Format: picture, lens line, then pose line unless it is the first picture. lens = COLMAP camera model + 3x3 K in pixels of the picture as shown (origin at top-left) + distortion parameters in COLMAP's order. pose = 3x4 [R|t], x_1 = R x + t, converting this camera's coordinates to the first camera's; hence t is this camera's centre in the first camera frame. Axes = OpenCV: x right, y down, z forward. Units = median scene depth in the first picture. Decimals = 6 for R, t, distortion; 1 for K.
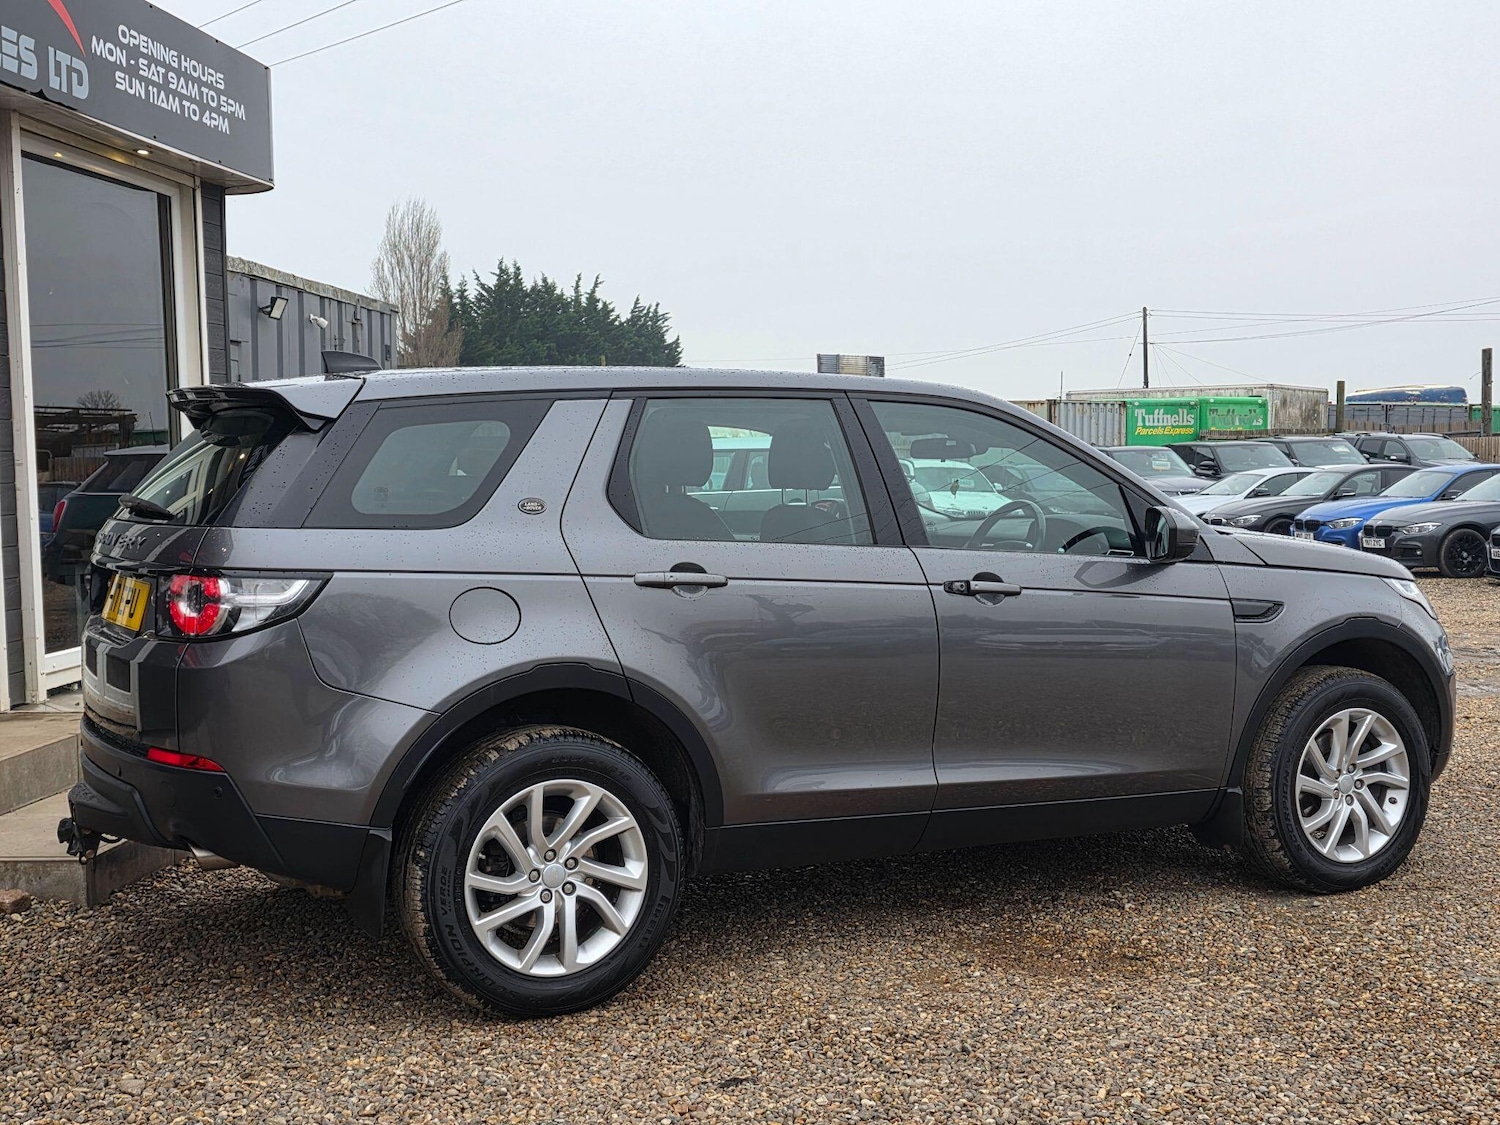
lens RADIAL K [[1891.1, 0, 785.8], [0, 1891.1, 567.3], [0, 0, 1]] dist [0.174535, -0.320181]
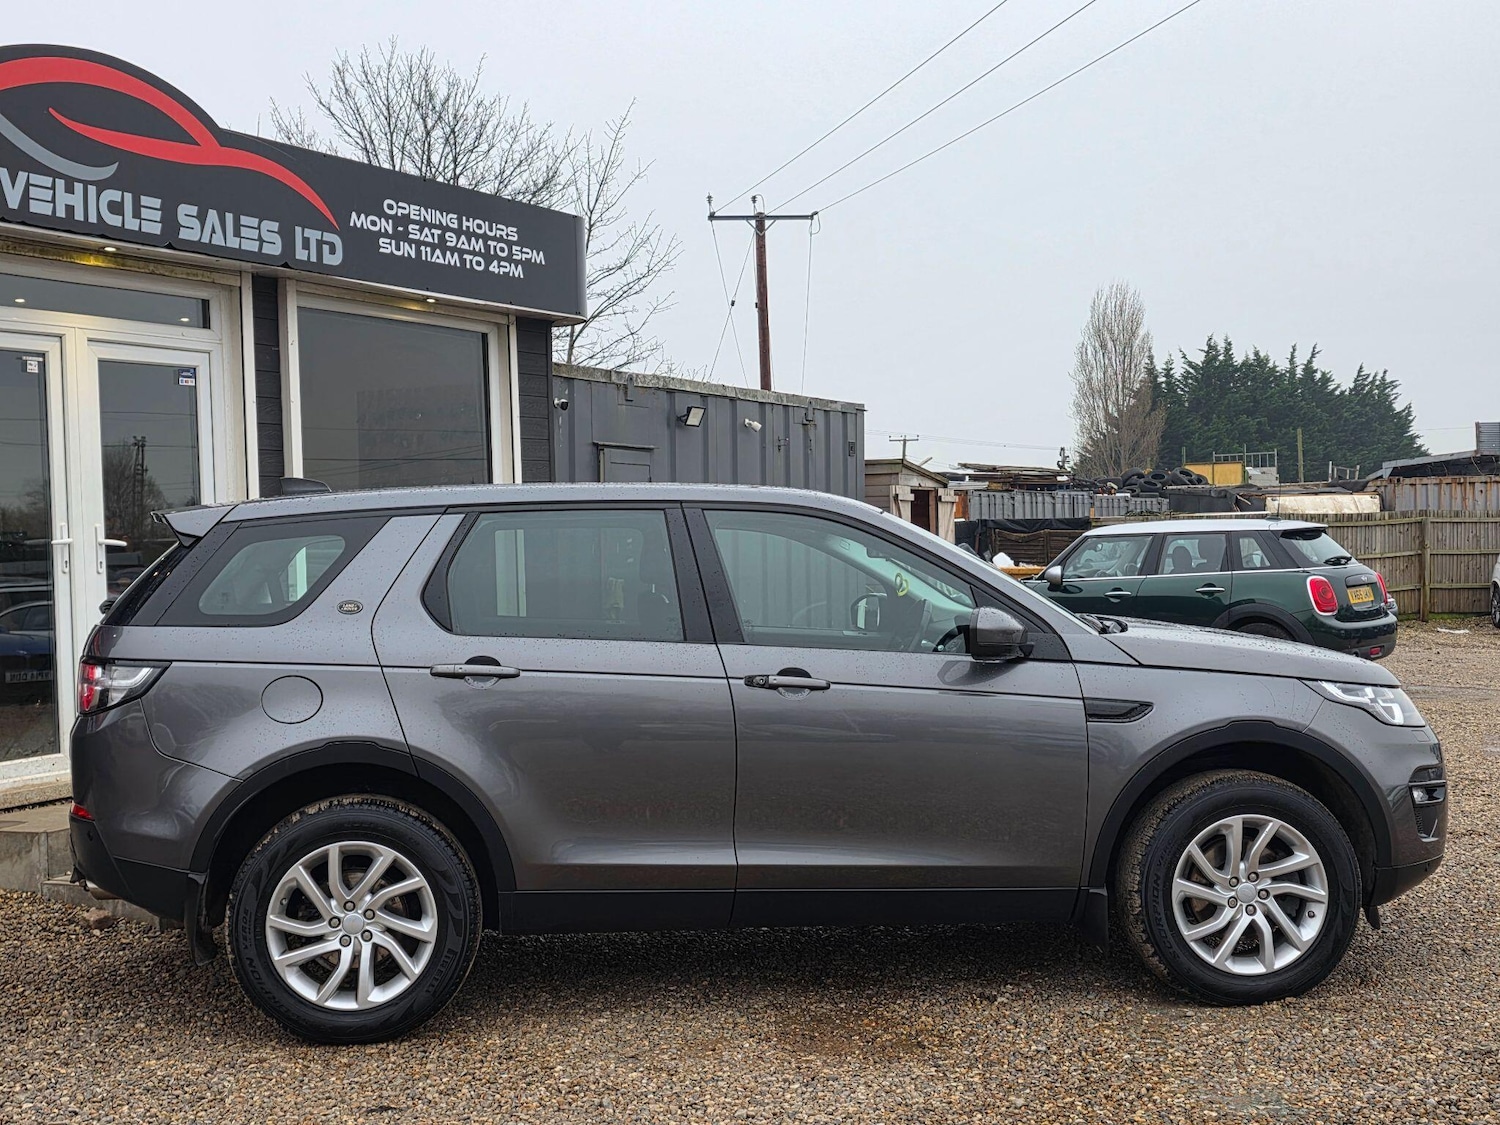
lens RADIAL K [[1905.4, 0, 750.0], [0, 1905.4, 562.5], [0, 0, 1]] dist [0.184634, -0.479885]
pose [[0.918478, -0.006493, -0.395420, 0.463197], [-0.010916, 0.999068, -0.041762, -0.010508], [0.395322, 0.042674, 0.917551, 0.000179]]
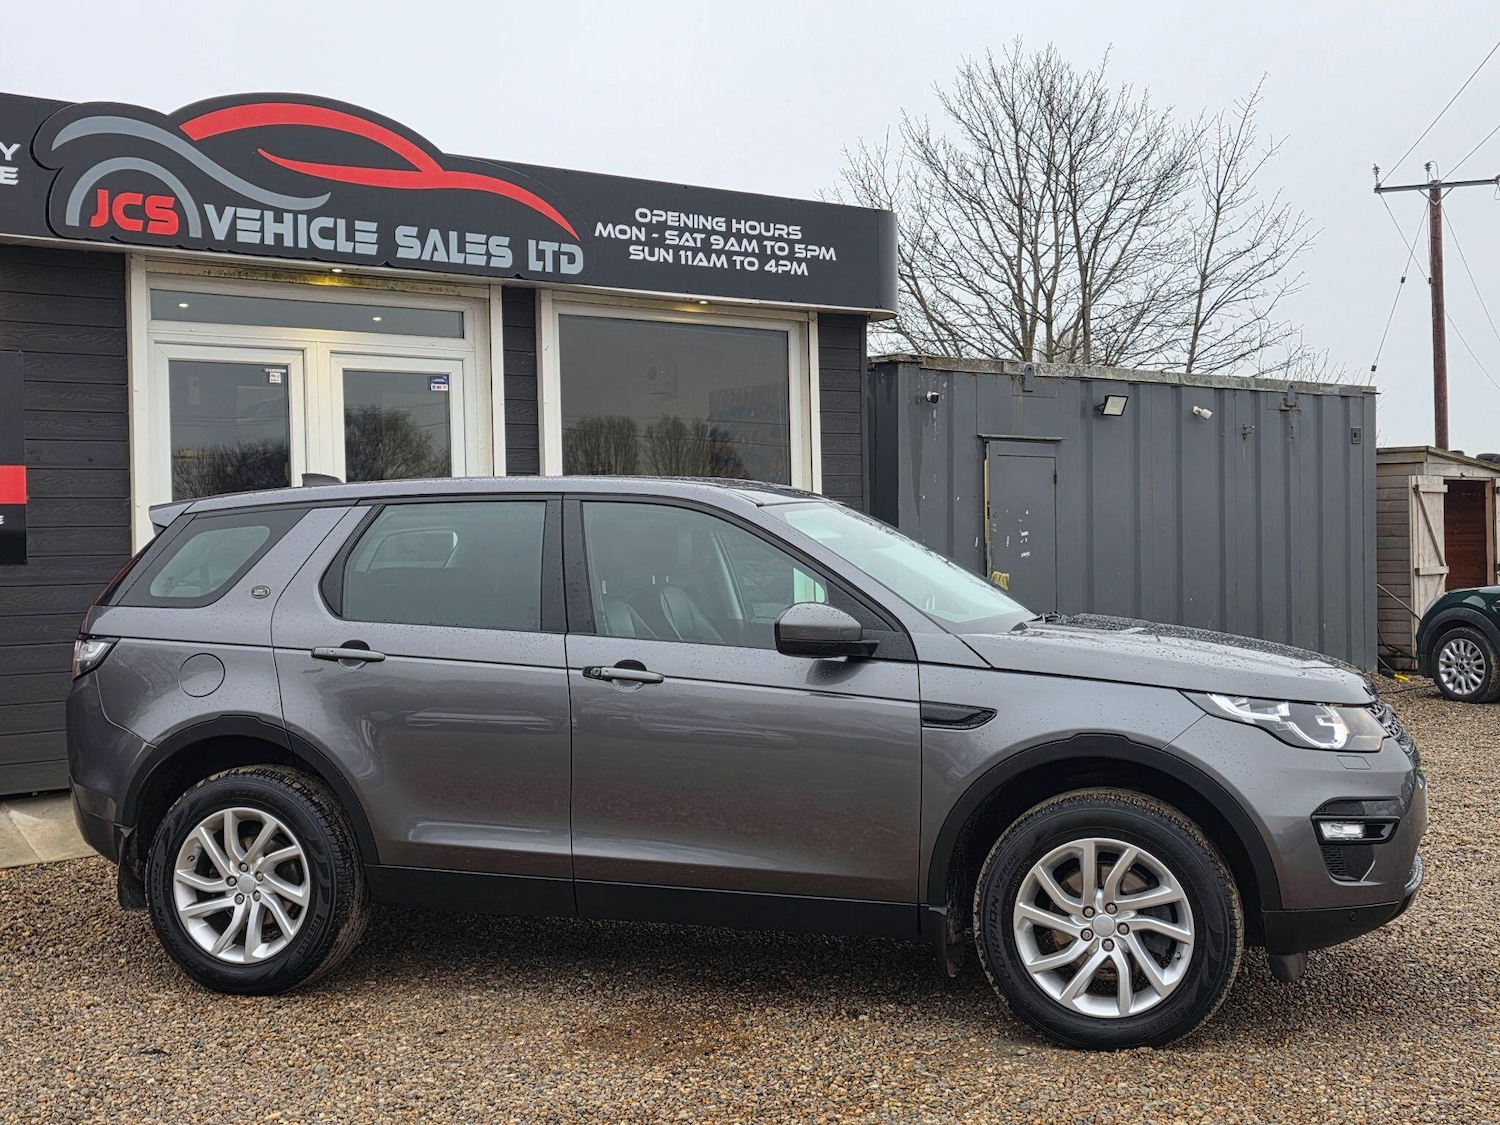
lens RADIAL K [[1899.7, 0, 745.8], [0, 1899.7, 542.4], [0, 0, 1]] dist [0.205693, -0.608551]
pose [[0.688058, -0.004313, -0.725643, 0.842431], [-0.035957, 0.998551, -0.040030, -0.020876], [0.724765, 0.053635, 0.686906, 0.281078]]
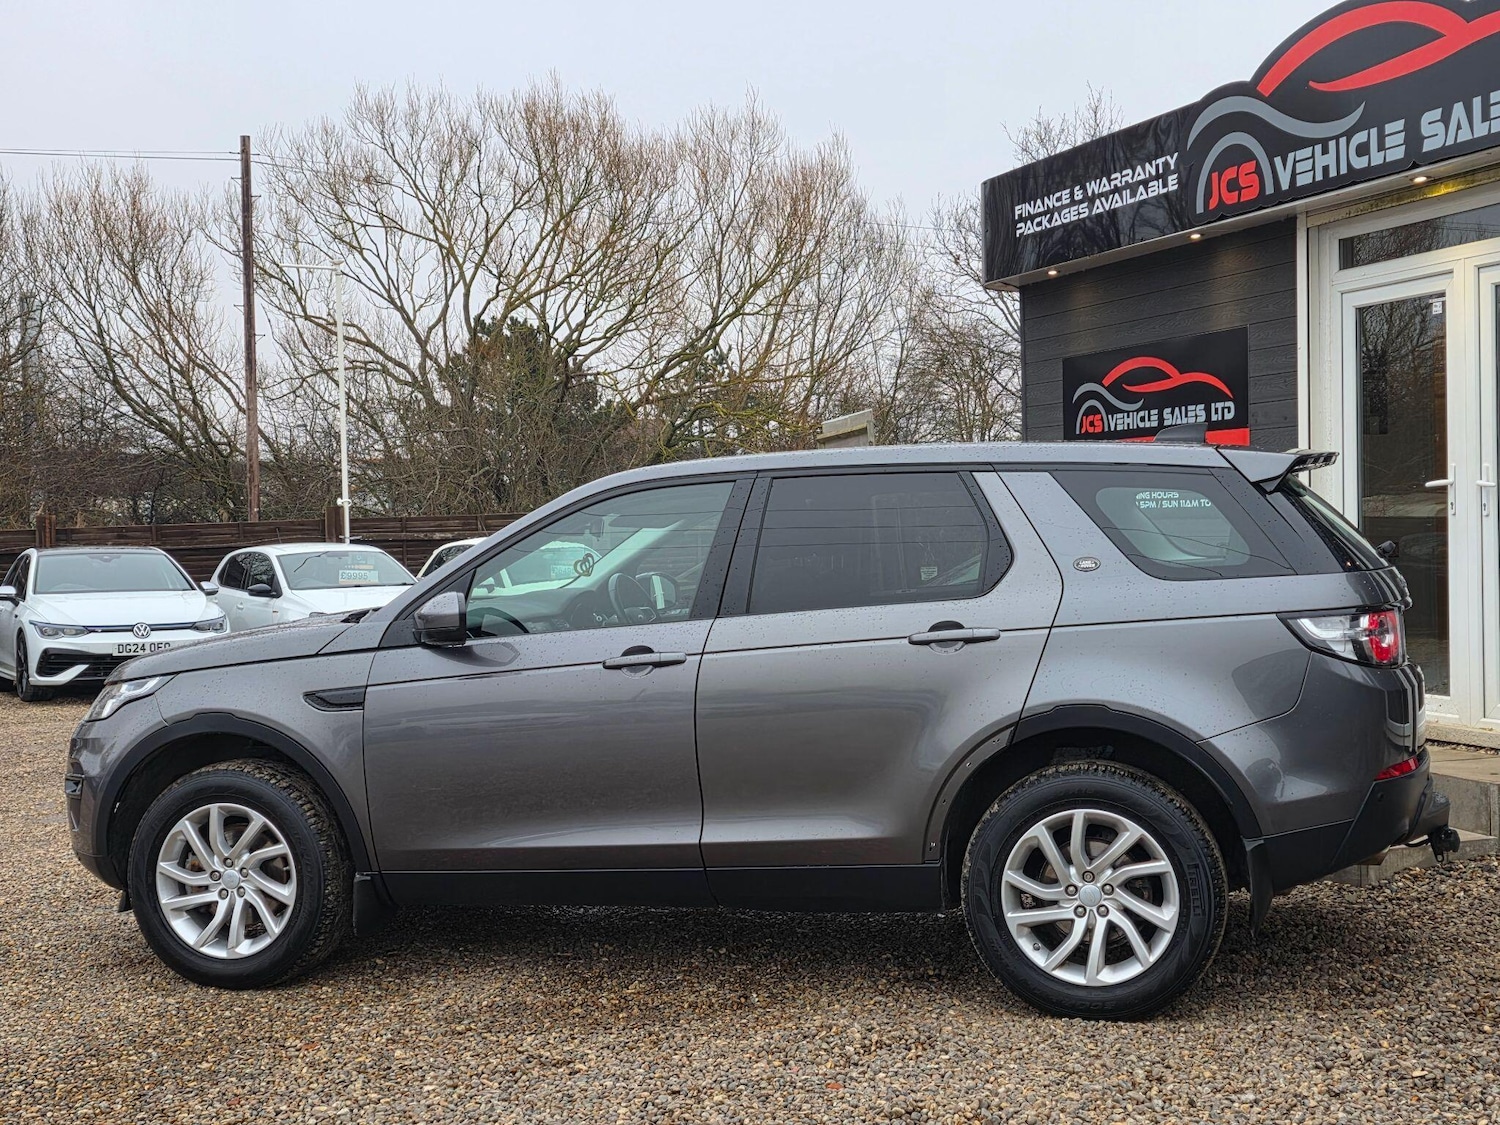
lens RADIAL K [[1927.1, 0, 750.0], [0, 1927.1, 562.5], [0, 0, 1]] dist [0.095754, -0.182254]
pose [[-0.899747, 0.042253, -0.434361, 0.502639], [0.005221, 0.996273, 0.086098, -0.145851], [0.436380, 0.075199, -0.896615, 2.146320]]
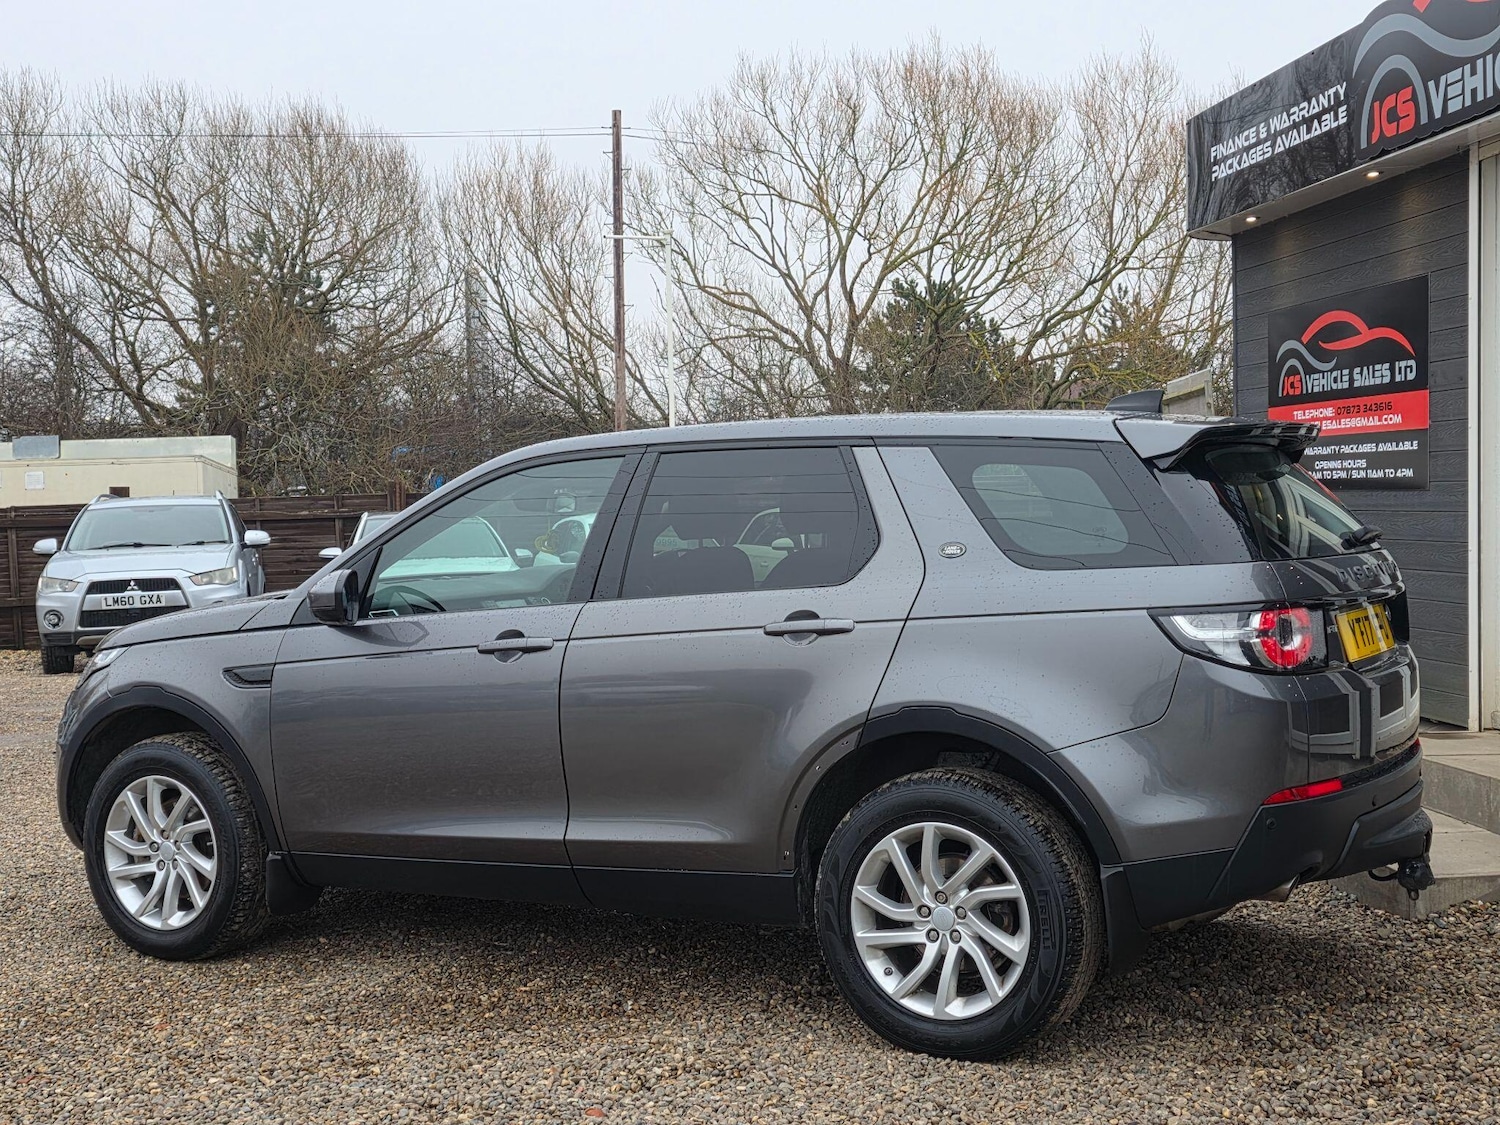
lens RADIAL K [[1927.1, 0, 750.0], [0, 1927.1, 562.5], [0, 0, 1]] dist [0.095754, -0.182254]
pose [[-0.977839, 0.038695, -0.205750, 0.213575], [0.017677, 0.994522, 0.103025, -0.146037], [0.208609, 0.097104, -0.973167, 2.175385]]
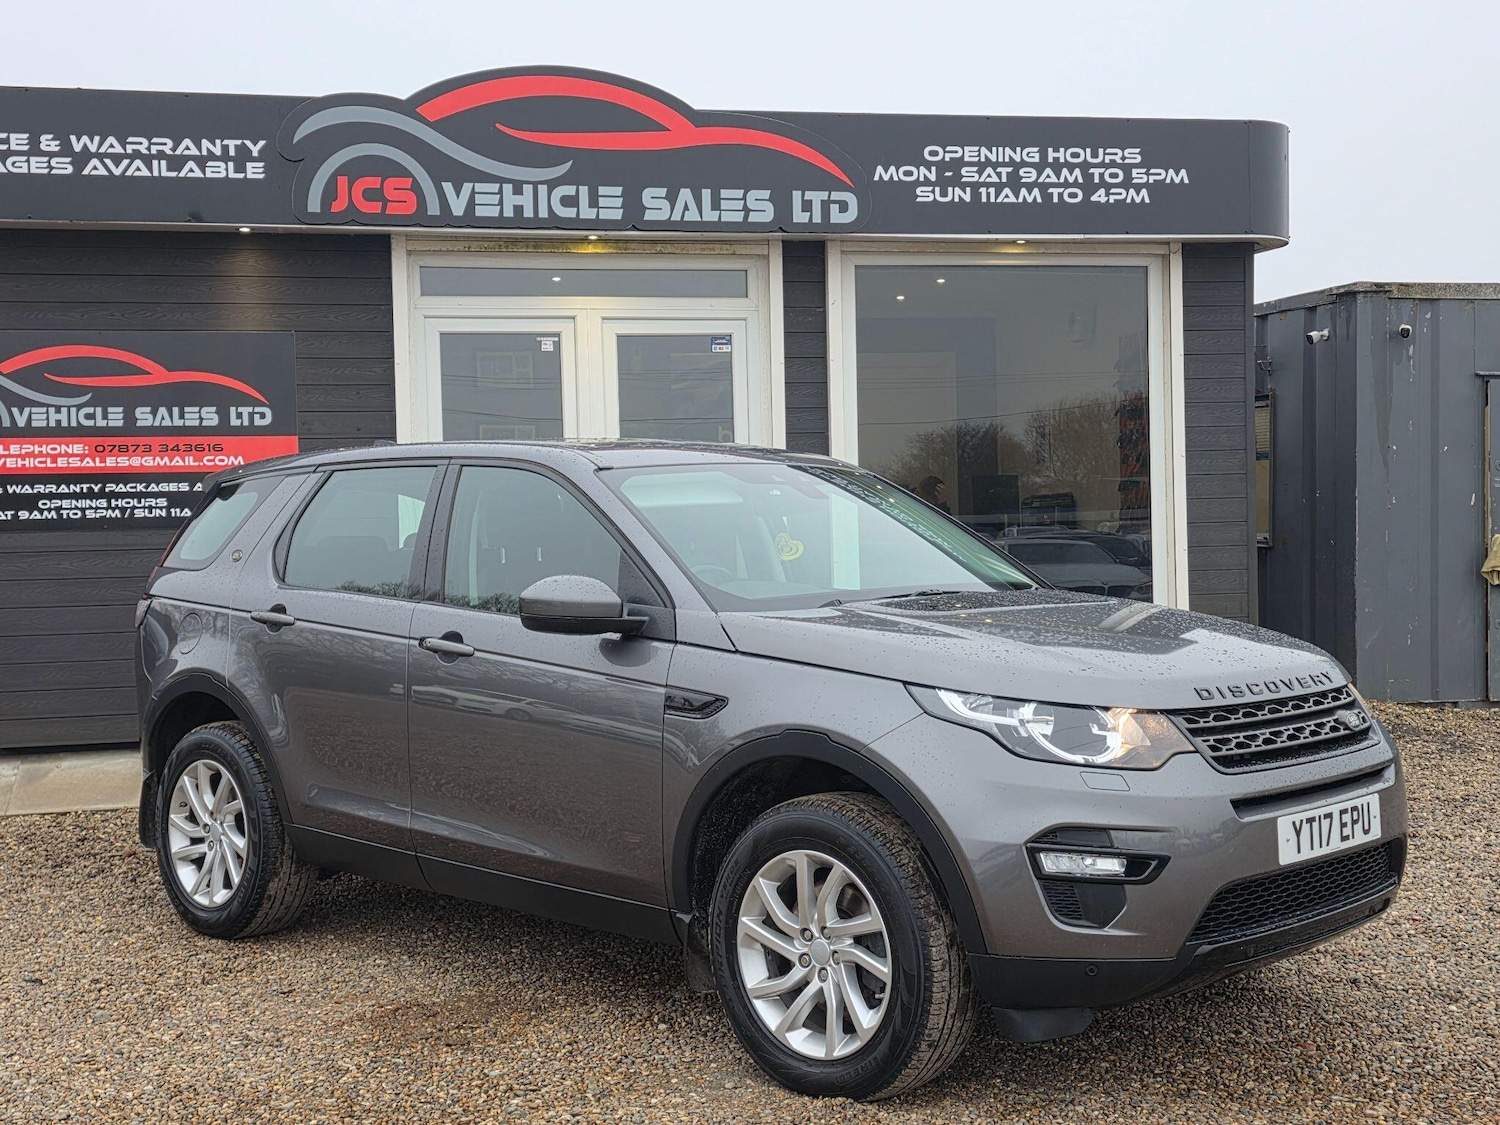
lens RADIAL K [[1875.8, 0, 752.3], [0, 1875.8, 576.1], [0, 0, 1]] dist [0.173084, -0.422792]
pose [[0.298927, 0.032691, -0.953716, 1.019771], [-0.044911, 0.998788, 0.020159, -0.049964], [0.953219, 0.036806, 0.300032, 0.771346]]
